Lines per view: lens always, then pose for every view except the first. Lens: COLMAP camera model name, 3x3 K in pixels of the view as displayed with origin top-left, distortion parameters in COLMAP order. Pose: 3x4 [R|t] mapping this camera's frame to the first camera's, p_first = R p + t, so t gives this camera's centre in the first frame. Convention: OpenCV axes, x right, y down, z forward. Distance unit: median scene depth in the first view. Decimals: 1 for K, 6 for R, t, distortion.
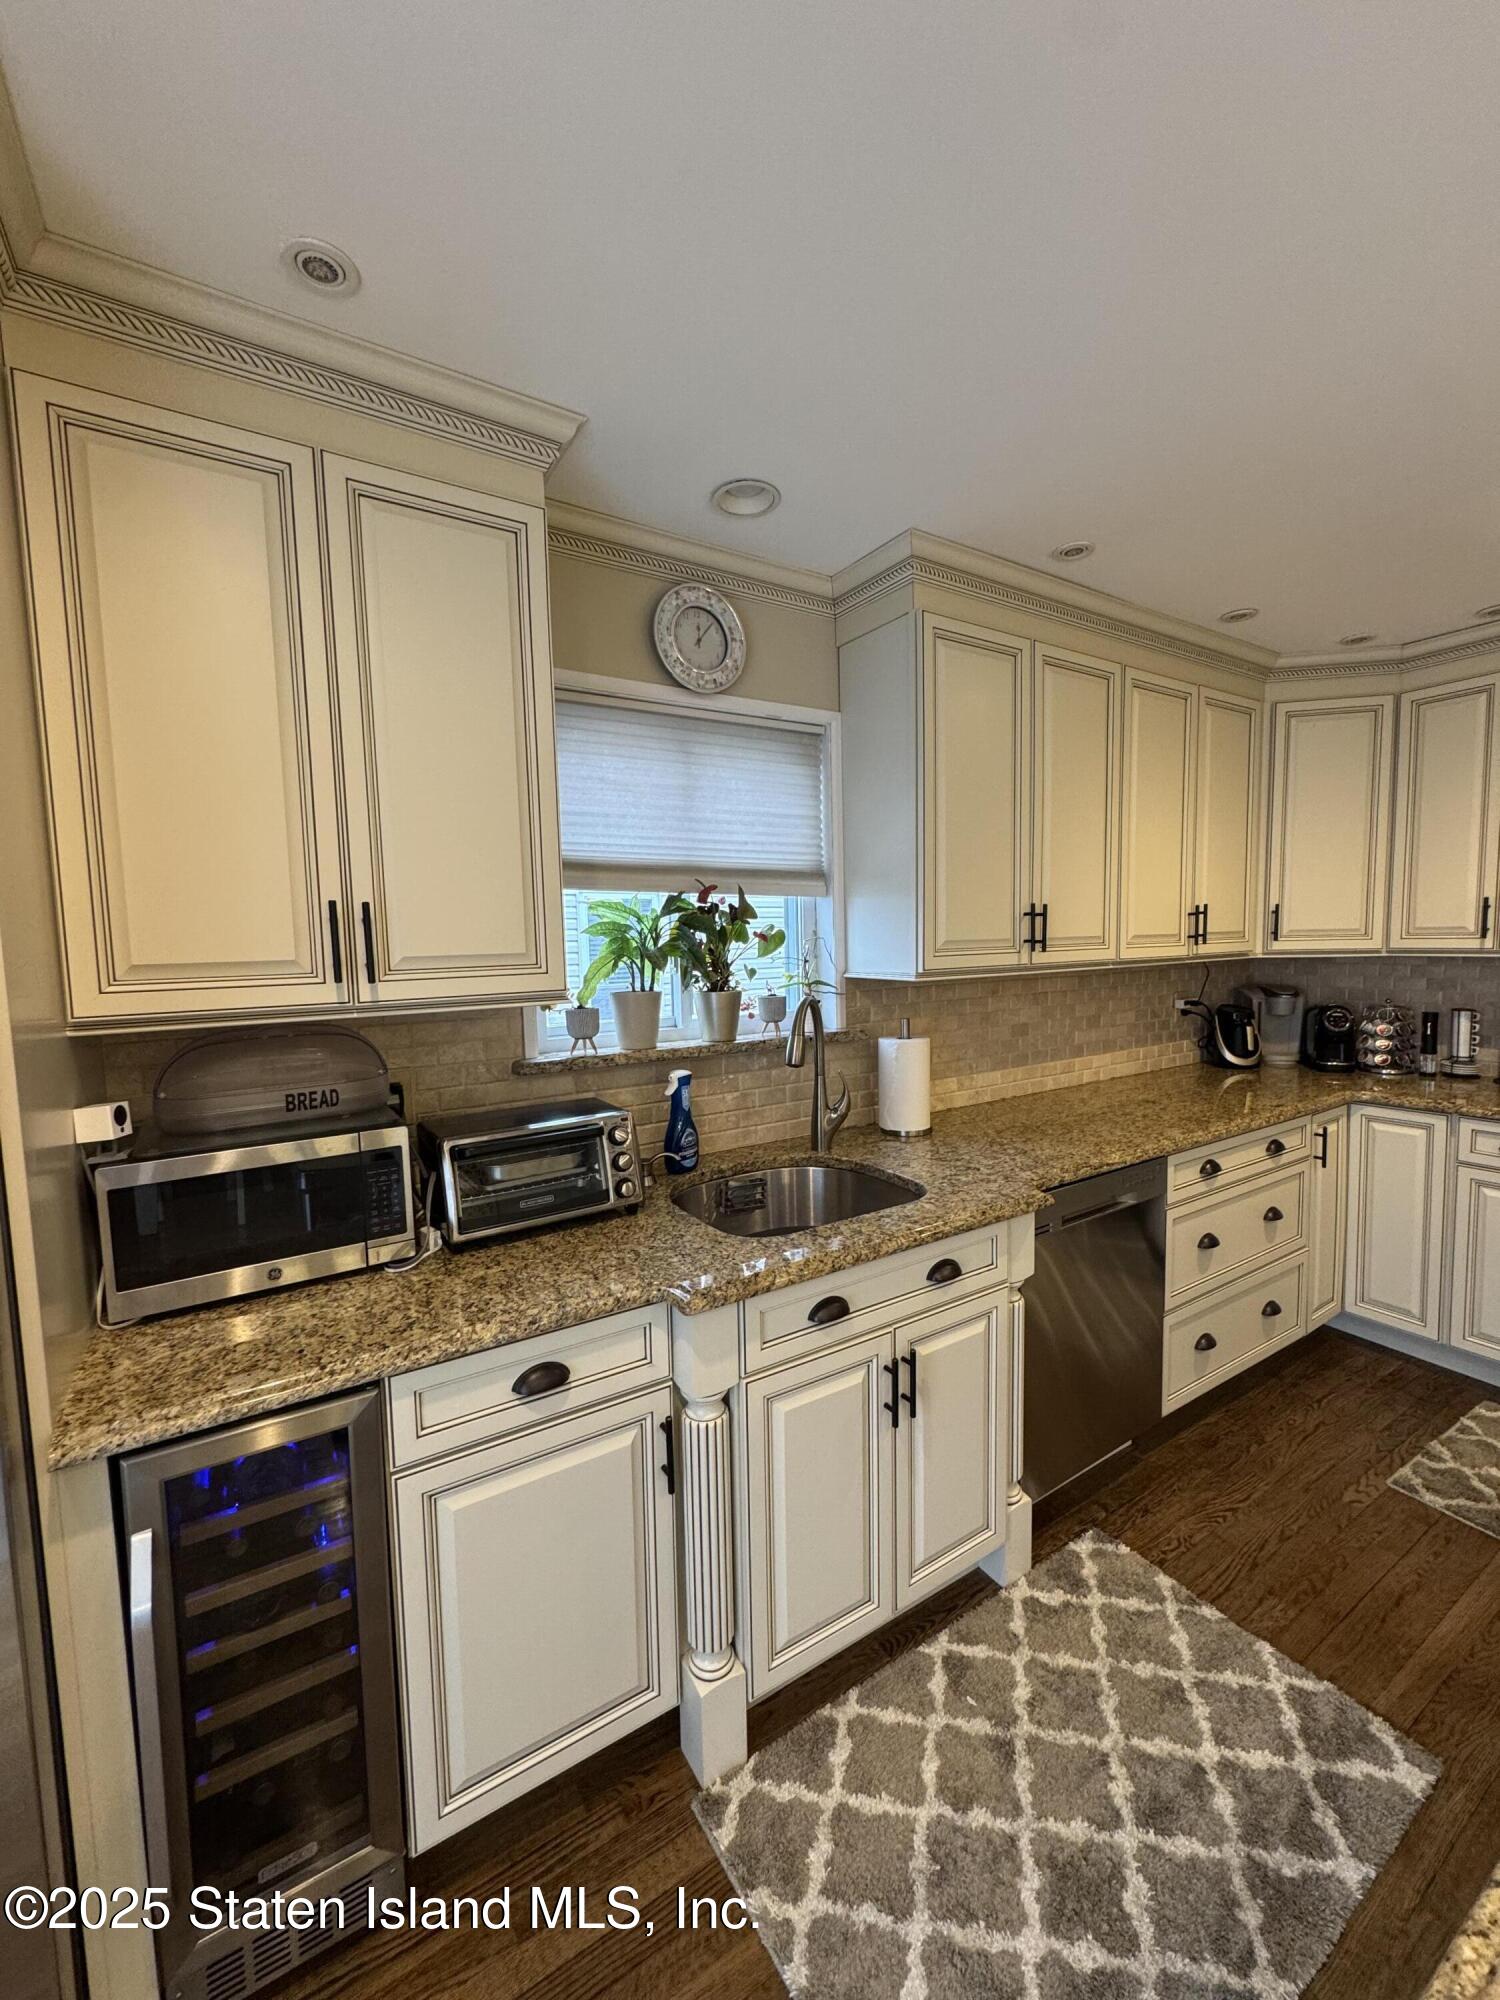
lens RADIAL K [[795.8, 0, 746.6], [0, 795.8, 1000.8], [0, 0, 1]] dist [-0.000299, 0.000784]
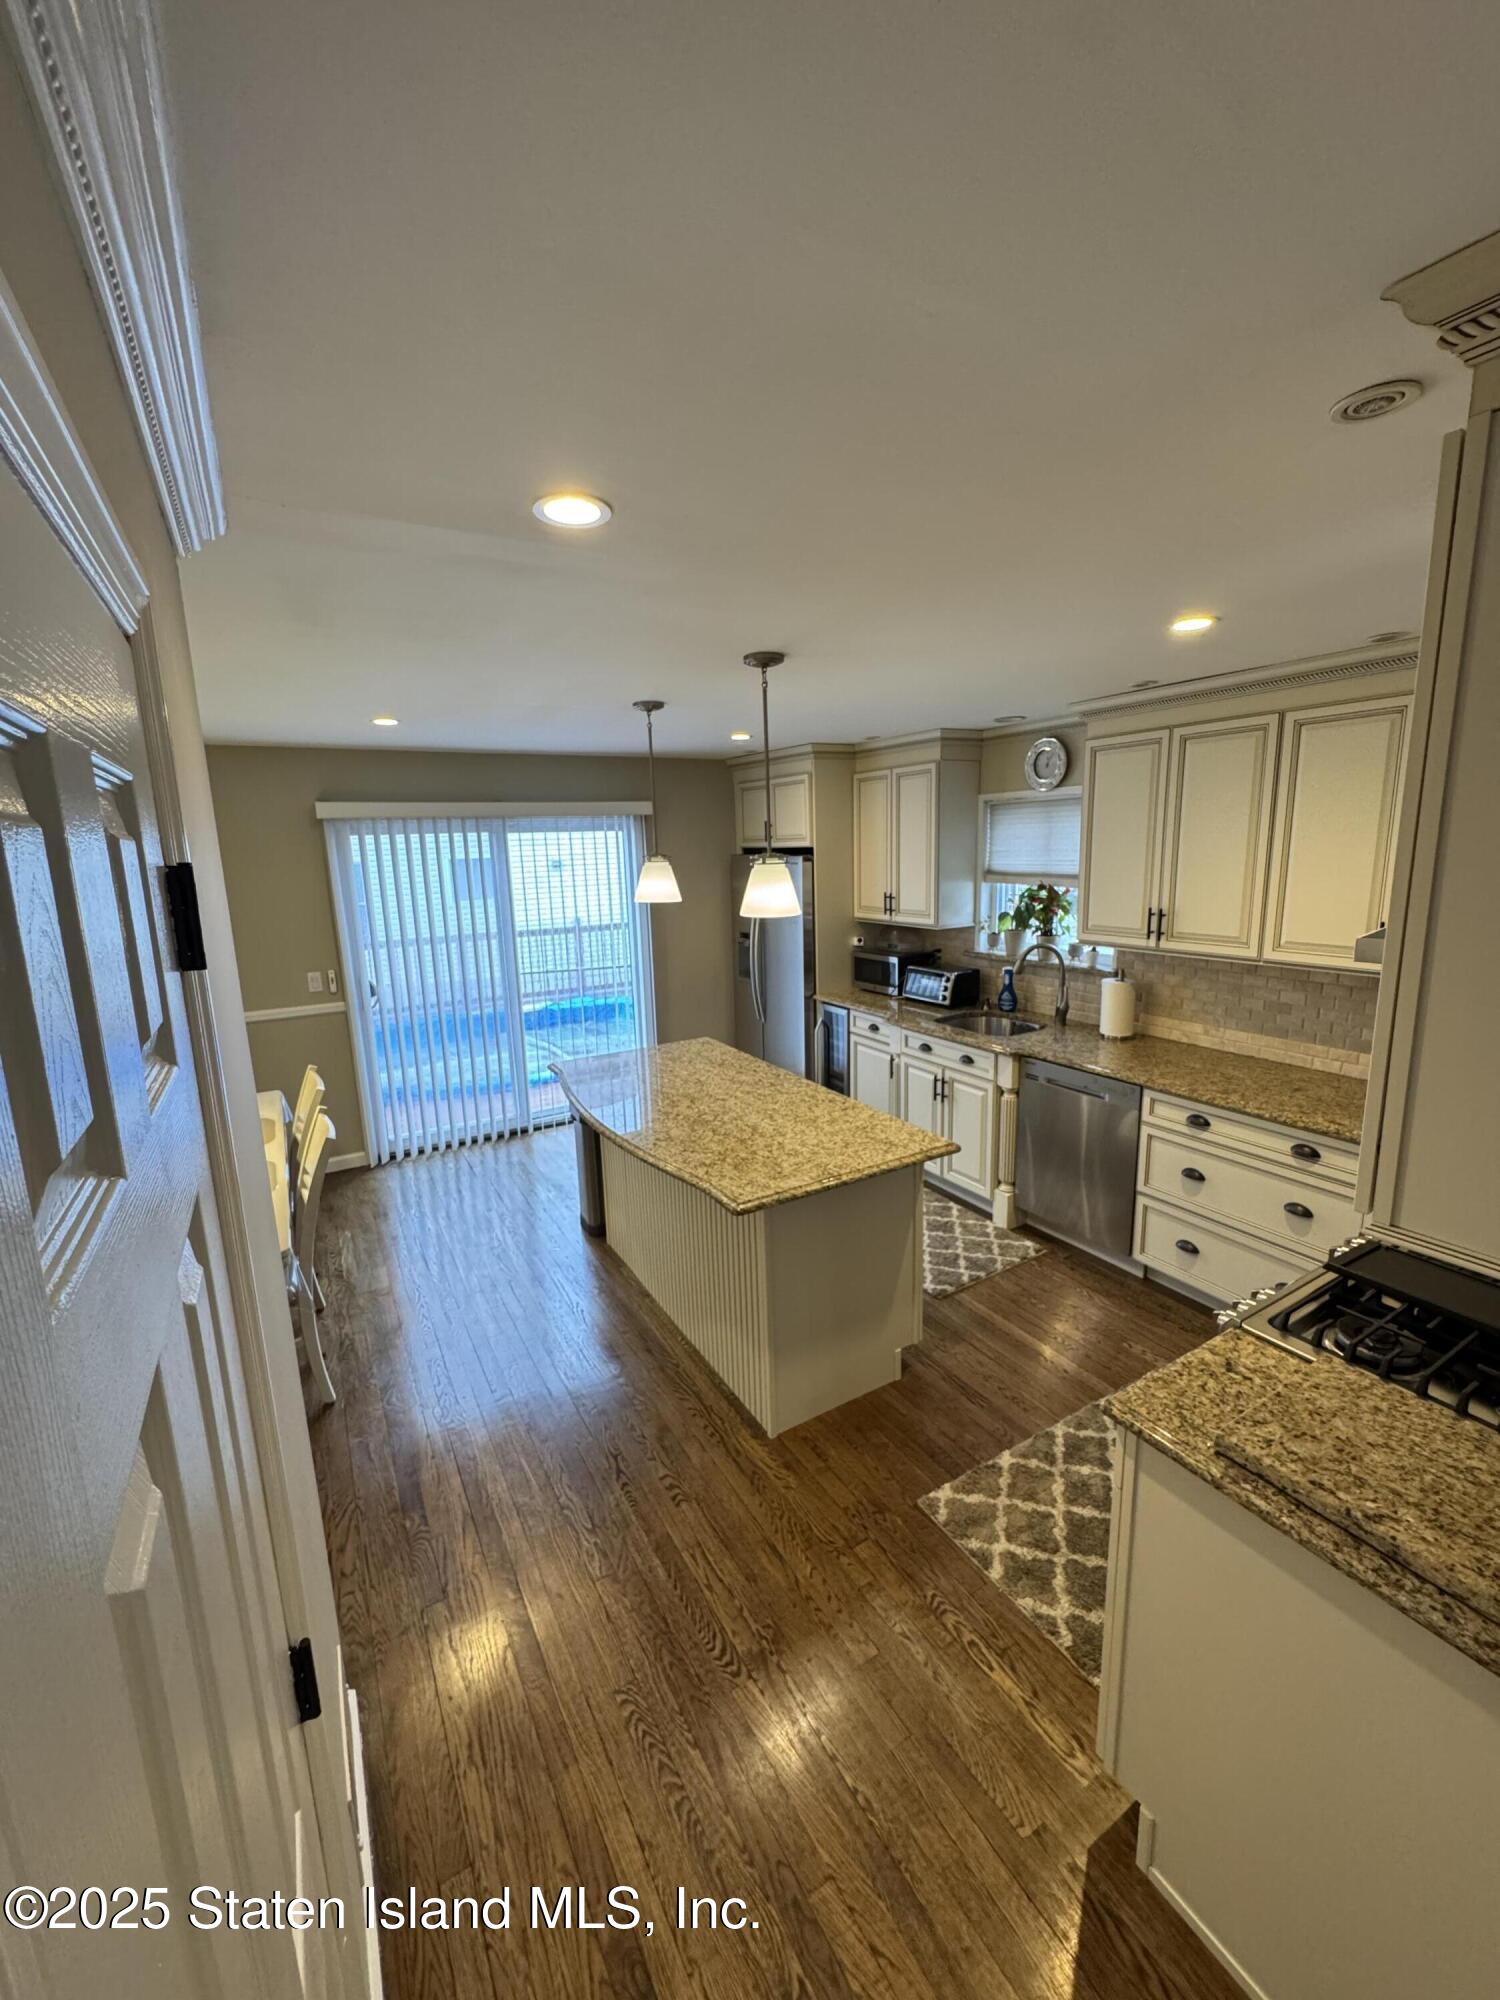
lens RADIAL K [[795.8, 0, 751.6], [0, 795.8, 995.5], [0, 0, 1]] dist [-0.000299, 0.000784]
pose [[-0.029257, 0.209613, -0.977347, 2.332025], [-0.050694, 0.976196, 0.210884, -0.294604], [0.998286, 0.055715, -0.017934, 0.343048]]
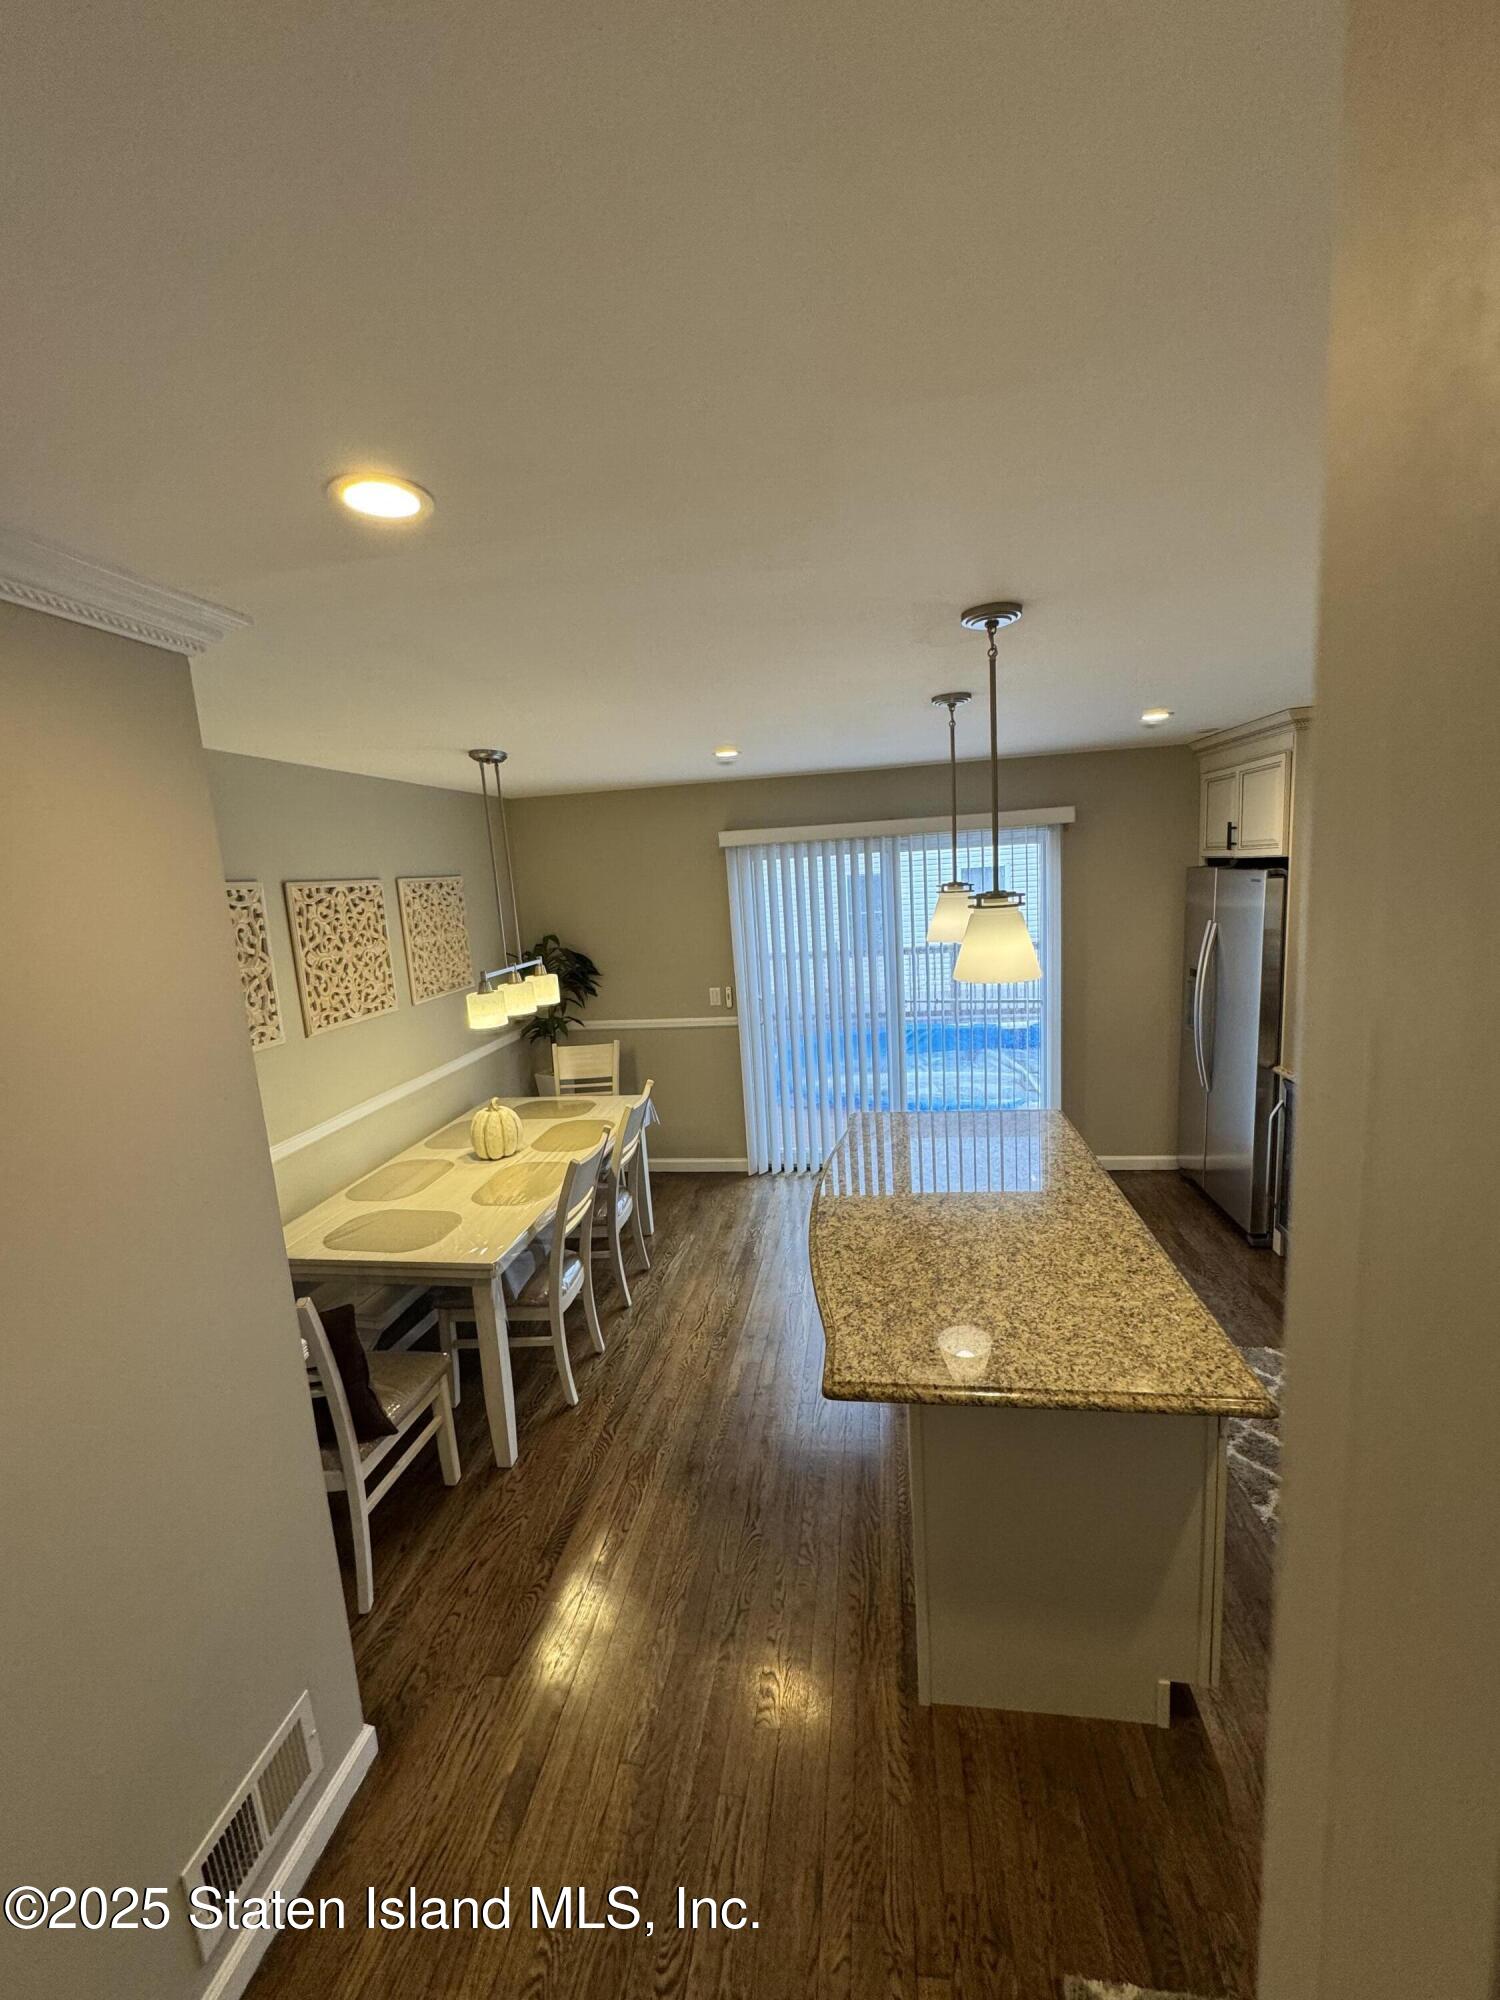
lens RADIAL K [[795.8, 0, 754.1], [0, 795.8, 999.1], [0, 0, 1]] dist [-0.000299, 0.000784]
pose [[-0.644924, 0.180182, -0.742702, 1.811882], [0.013826, 0.974402, 0.224388, -0.344258], [0.764121, 0.134445, -0.630907, 0.784036]]
